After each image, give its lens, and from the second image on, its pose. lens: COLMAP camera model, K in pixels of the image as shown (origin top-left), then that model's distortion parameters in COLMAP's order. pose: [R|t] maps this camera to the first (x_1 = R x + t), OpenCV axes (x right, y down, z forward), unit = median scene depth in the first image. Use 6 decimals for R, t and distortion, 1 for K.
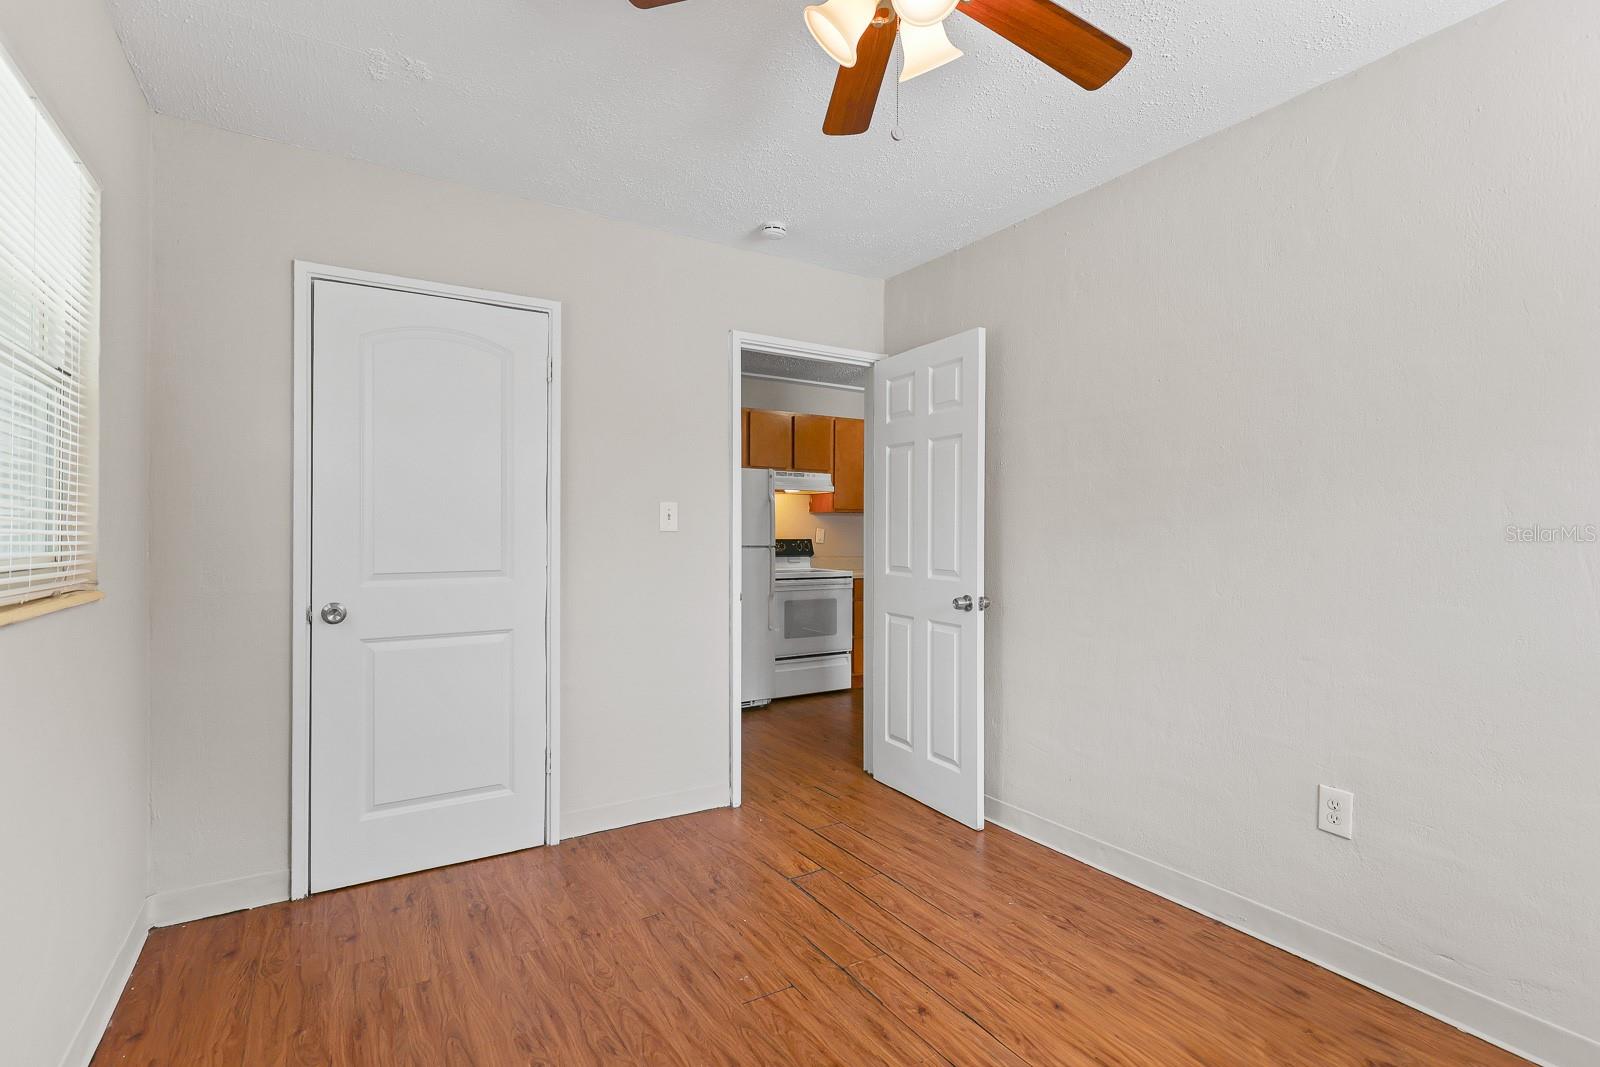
lens RADIAL K [[754.5, 0, 808.4], [0, 754.5, 534.2], [0, 0, 1]] dist [0.000150, 0.000055]
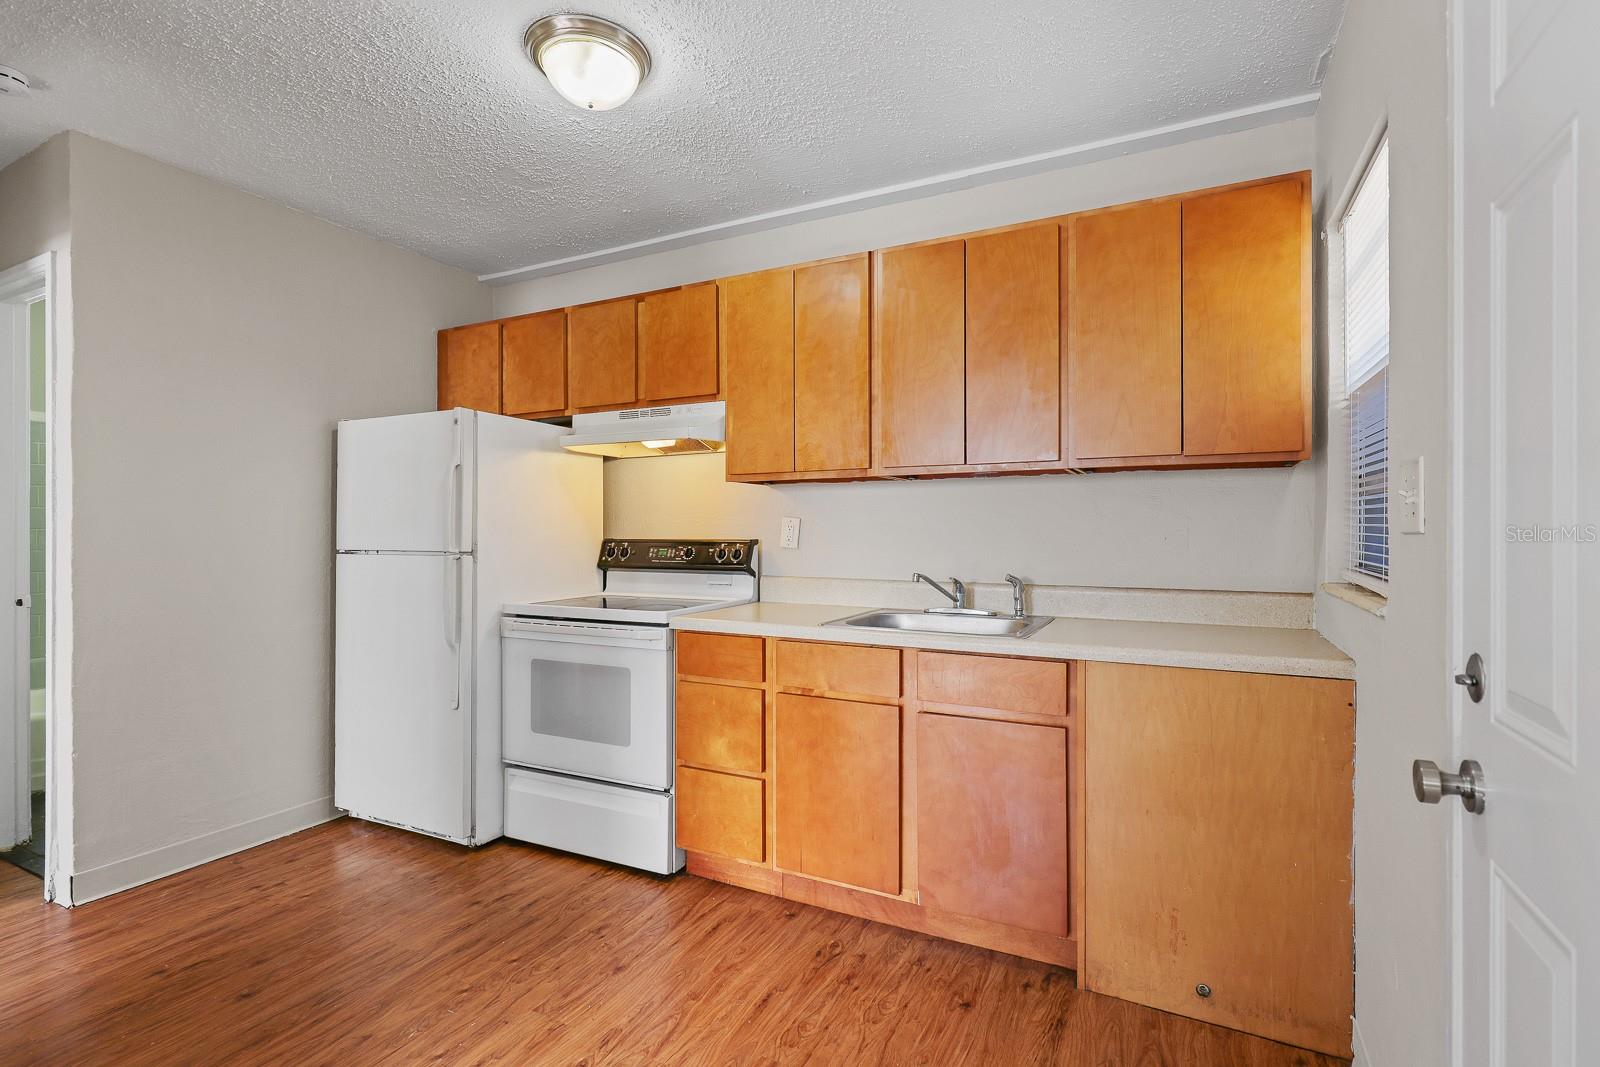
lens RADIAL K [[760.4, 0, 797.7], [0, 760.4, 530.0], [0, 0, 1]] dist [0.000679, 0.000226]
pose [[0.504770, -0.007465, -0.863222, 0.463630], [0.002887, 0.999972, -0.006959, 0.003859], [0.863249, 0.001020, 0.504777, 0.806618]]
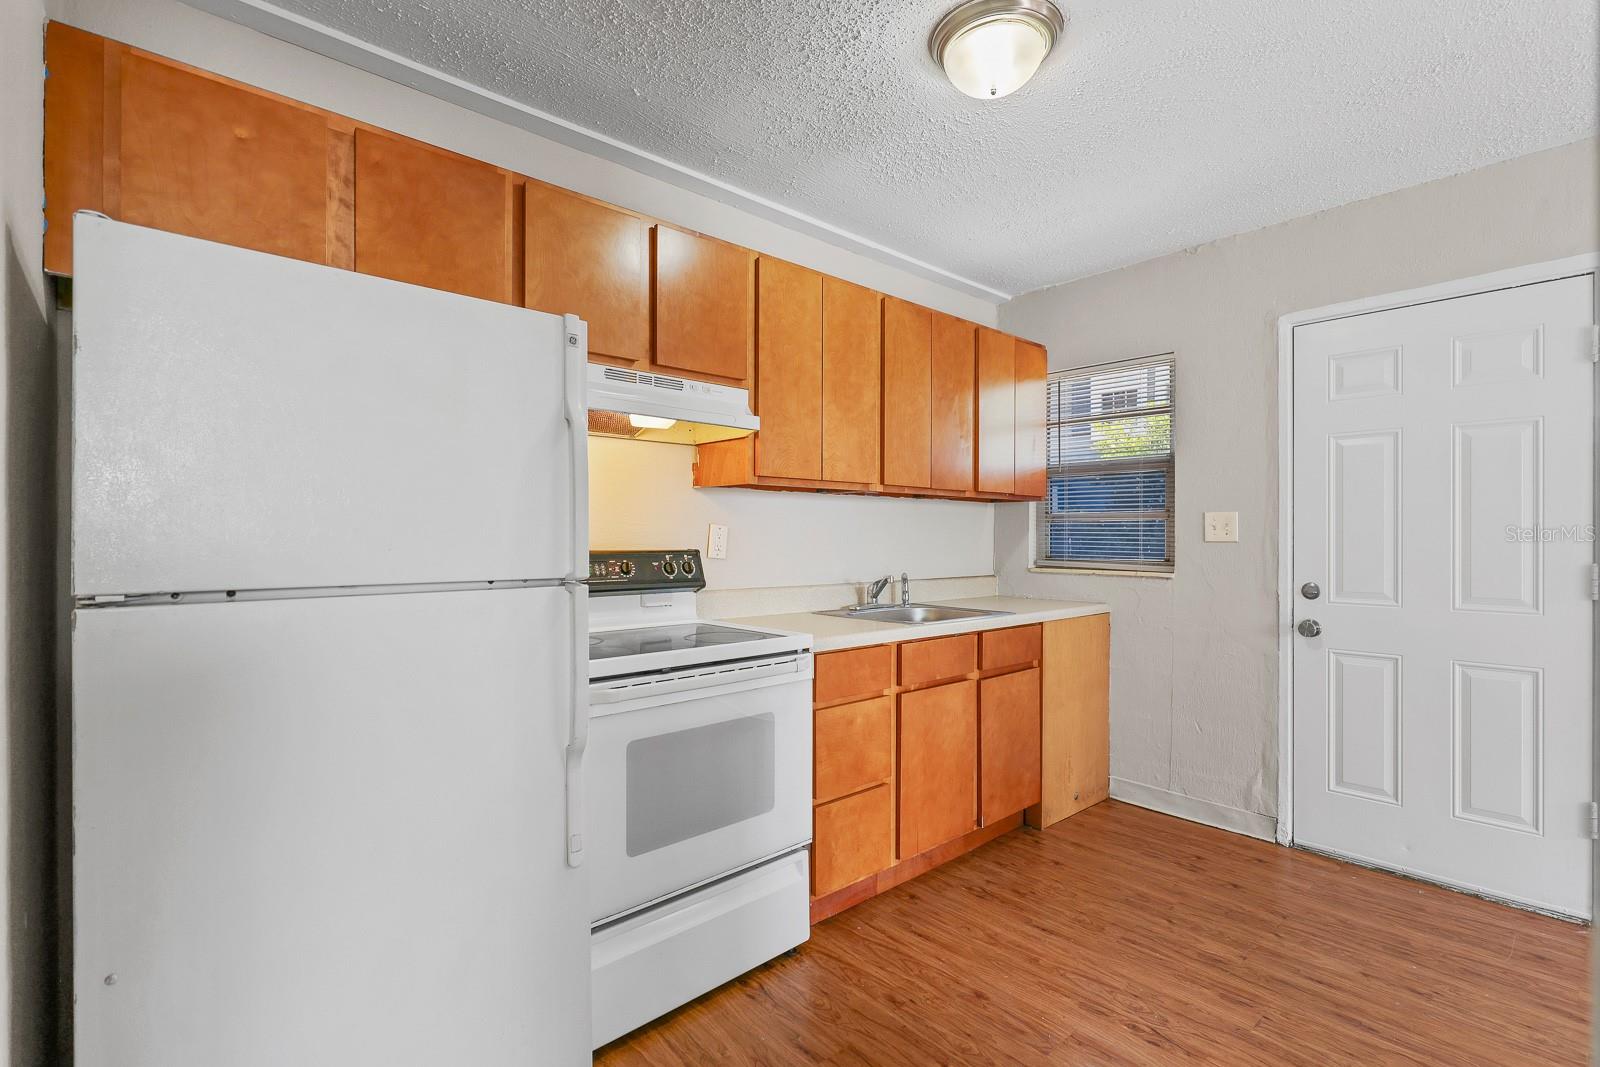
lens RADIAL K [[754.5, 0, 808.4], [0, 754.5, 534.2], [0, 0, 1]] dist [0.000150, 0.000055]
pose [[0.983574, -0.001941, 0.180494, -0.012049], [0.002729, 0.999988, -0.004115, -0.000265], [-0.180484, 0.004540, 0.983568, 0.597954]]
